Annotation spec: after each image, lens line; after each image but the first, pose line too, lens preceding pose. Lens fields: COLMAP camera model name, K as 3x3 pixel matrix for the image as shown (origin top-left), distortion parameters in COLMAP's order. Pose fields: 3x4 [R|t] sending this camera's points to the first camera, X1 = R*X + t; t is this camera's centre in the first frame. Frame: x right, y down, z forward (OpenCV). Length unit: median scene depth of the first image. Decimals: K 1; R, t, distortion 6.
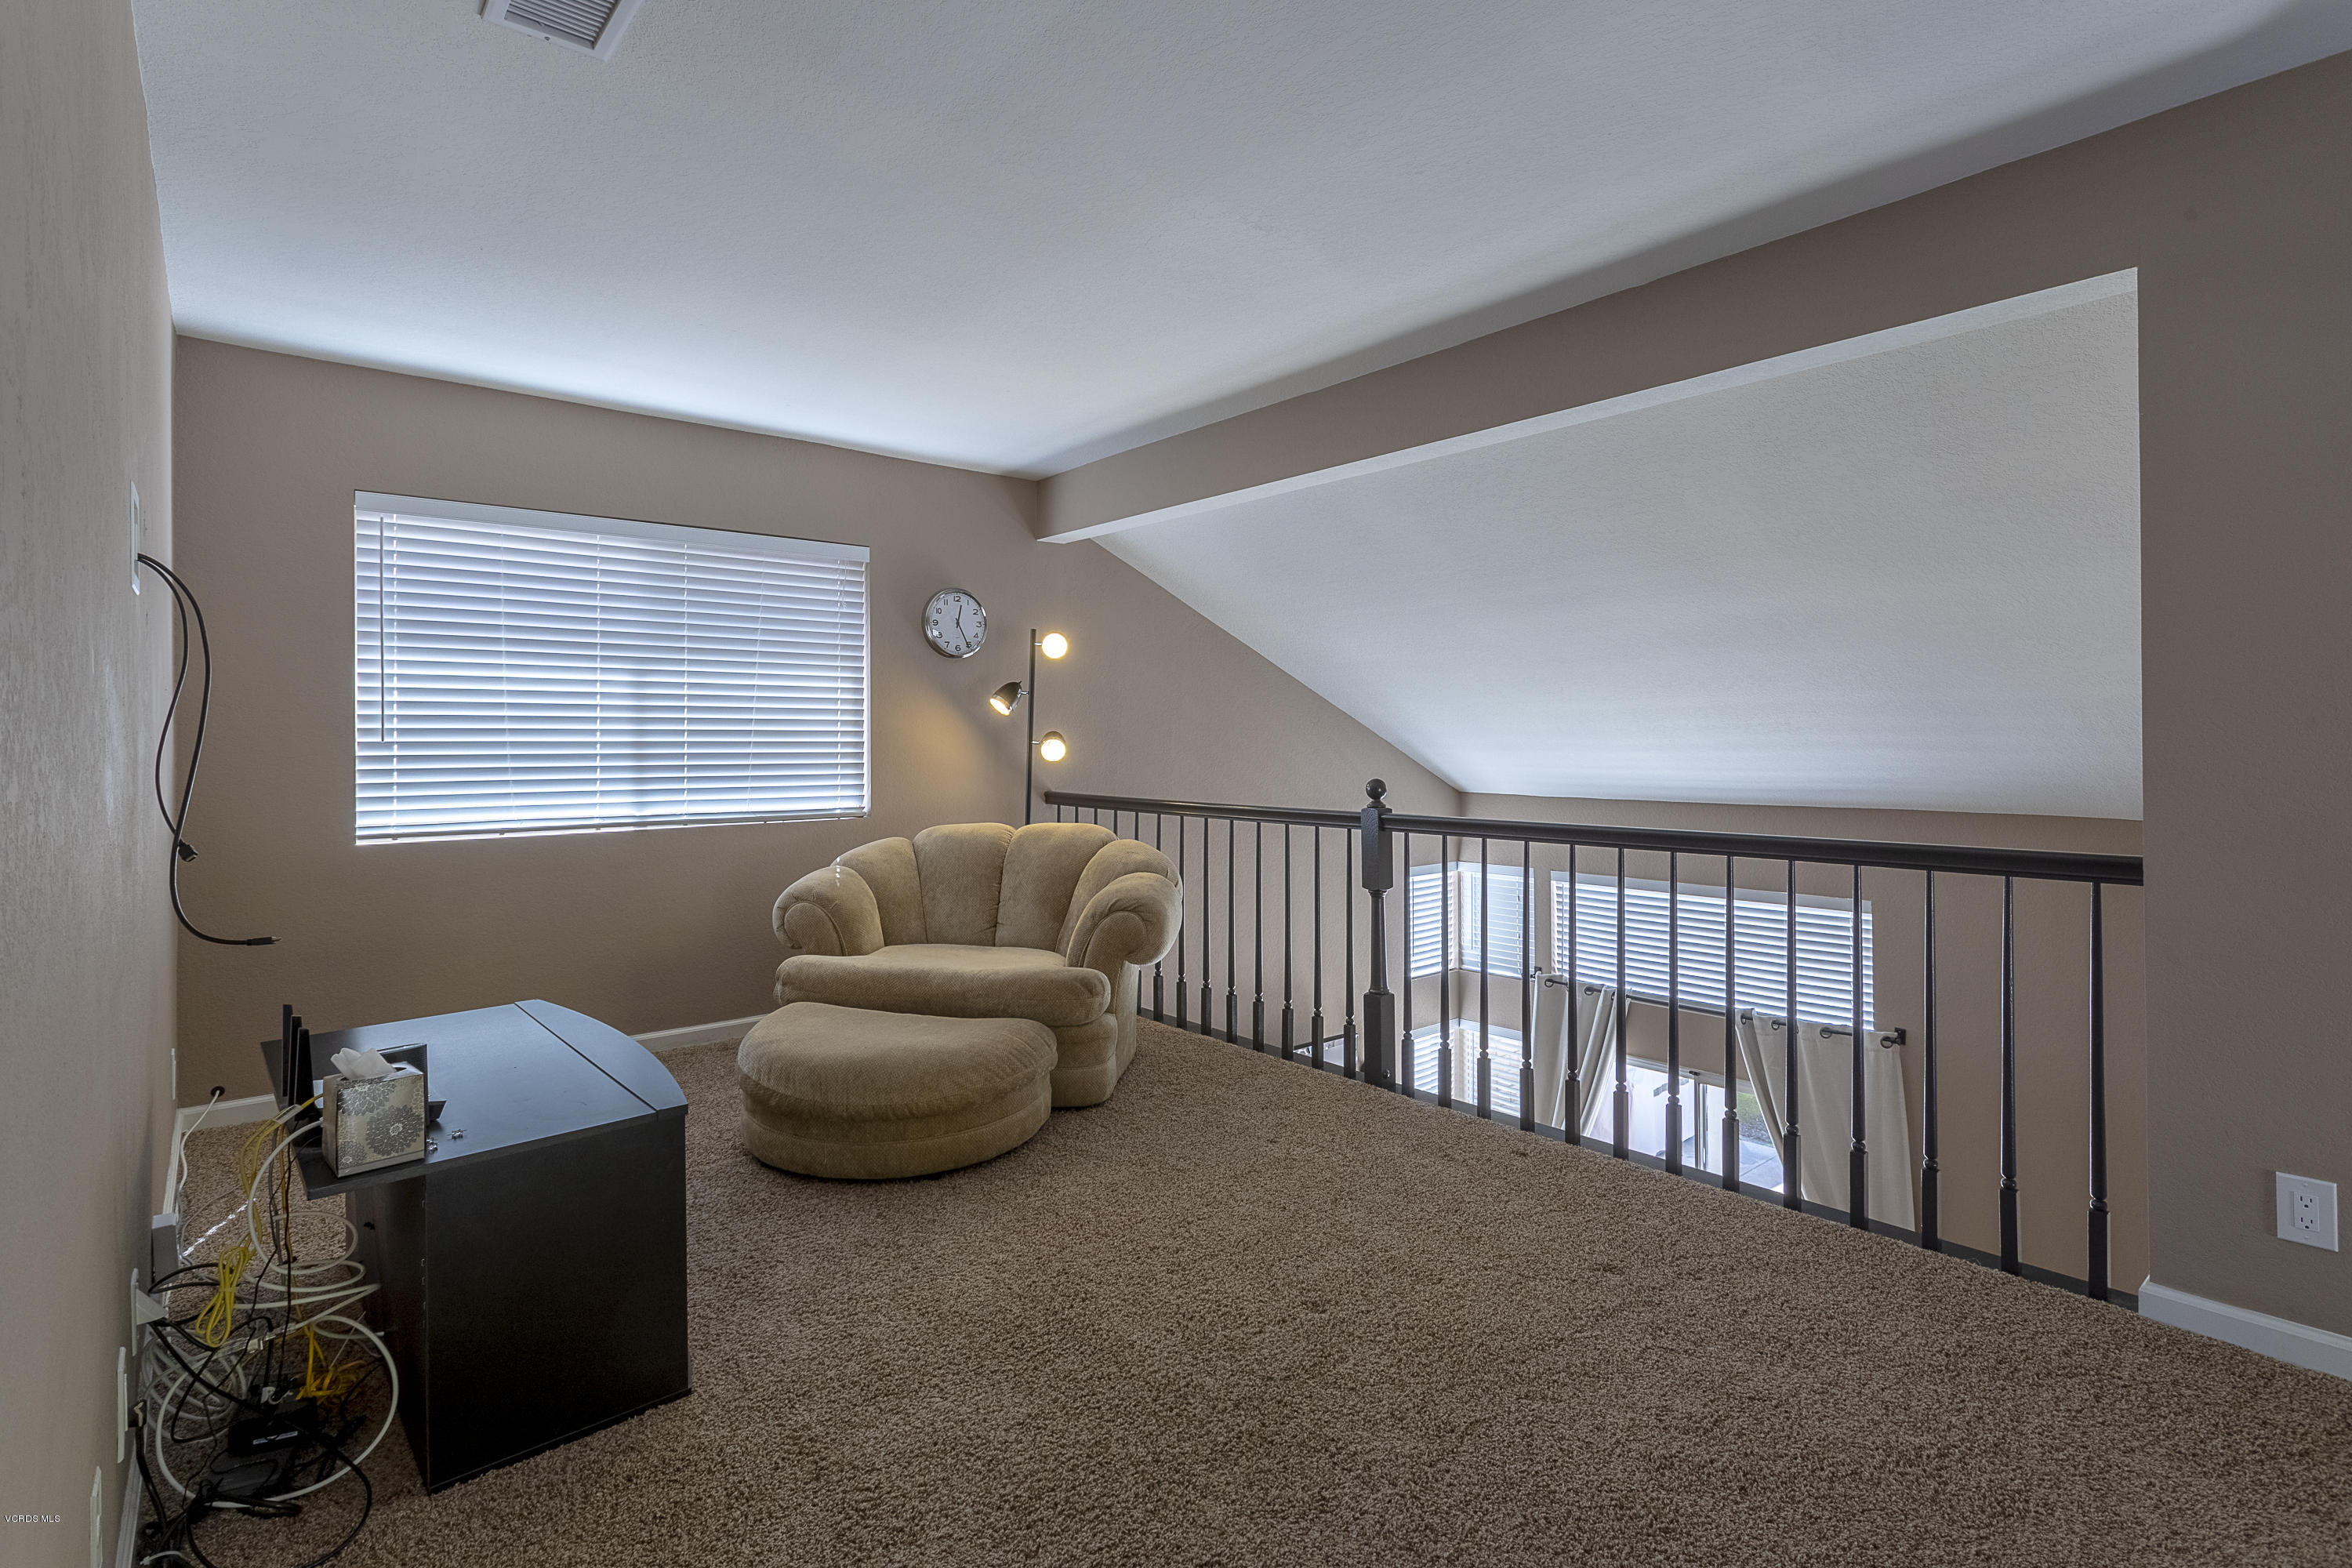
lens RADIAL K [[1132.2, 0, 1167.3], [0, 1132.2, 767.5], [0, 0, 1]] dist [0.000342, 0.000857]
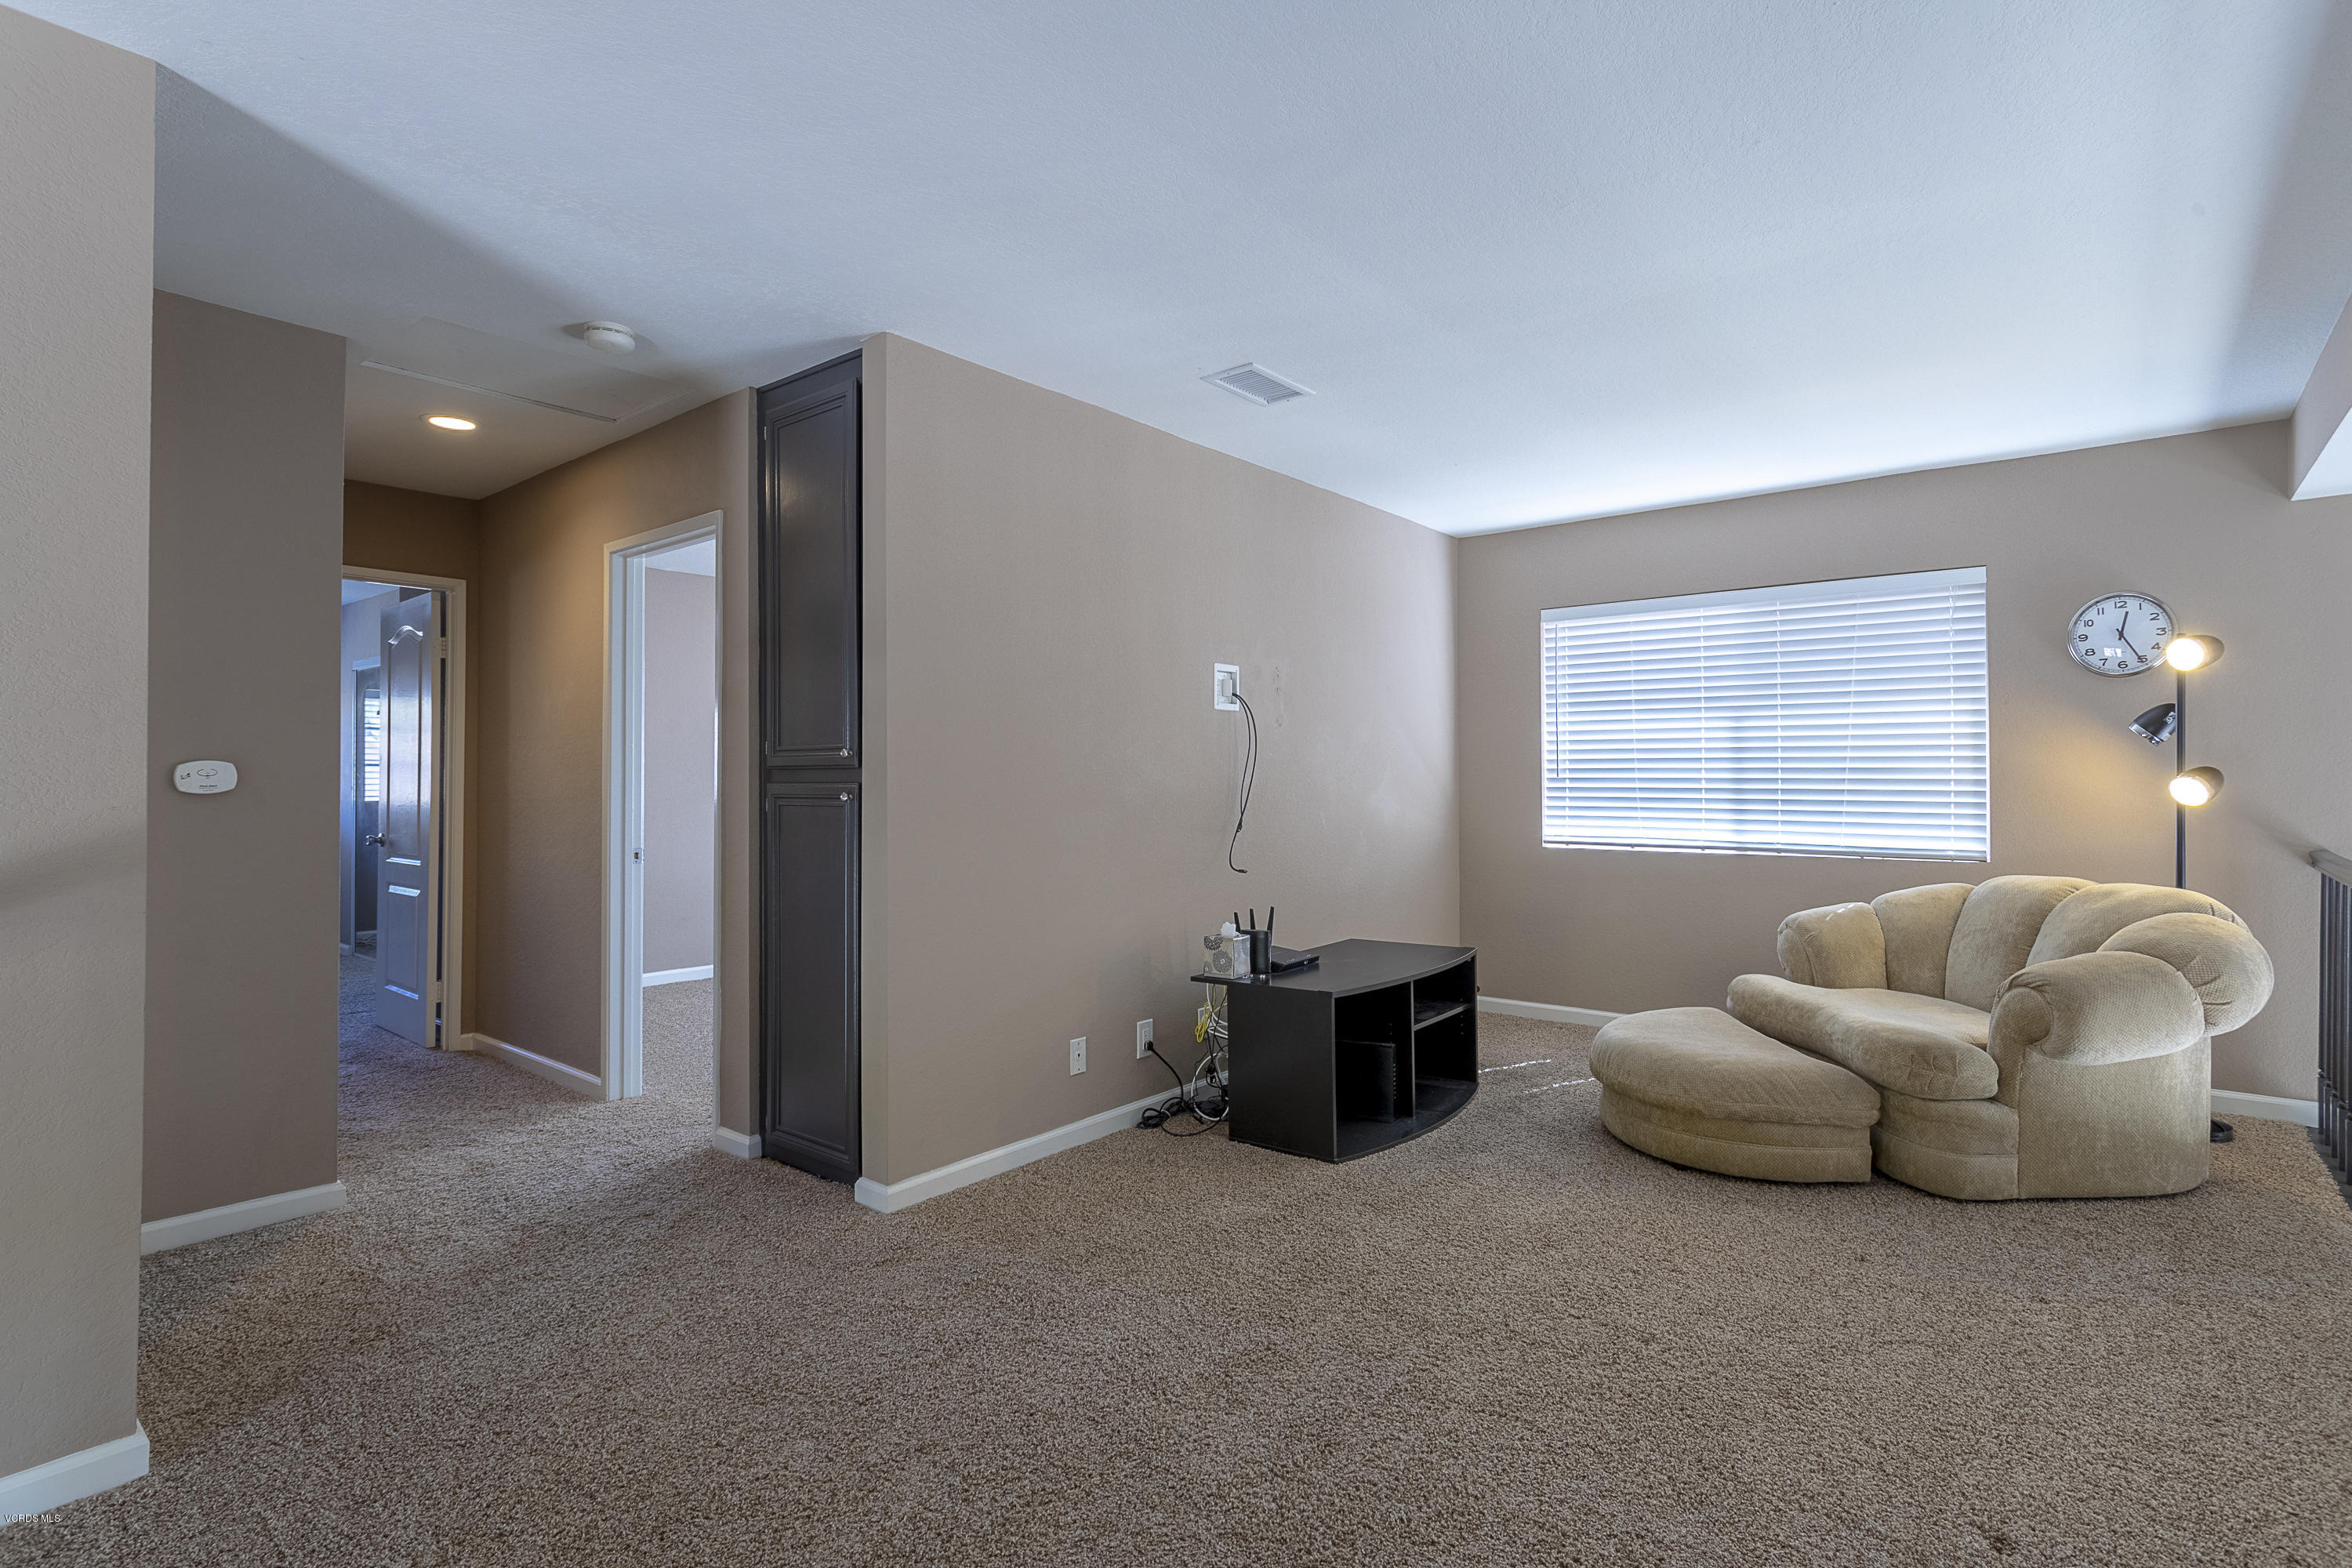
lens RADIAL K [[1132.2, 0, 1167.3], [0, 1132.2, 767.5], [0, 0, 1]] dist [0.000342, 0.000857]
pose [[0.184401, -0.006347, -0.982831, 0.585913], [-0.026910, 0.999572, -0.011504, -0.004367], [0.982483, 0.028570, 0.184151, 0.211823]]
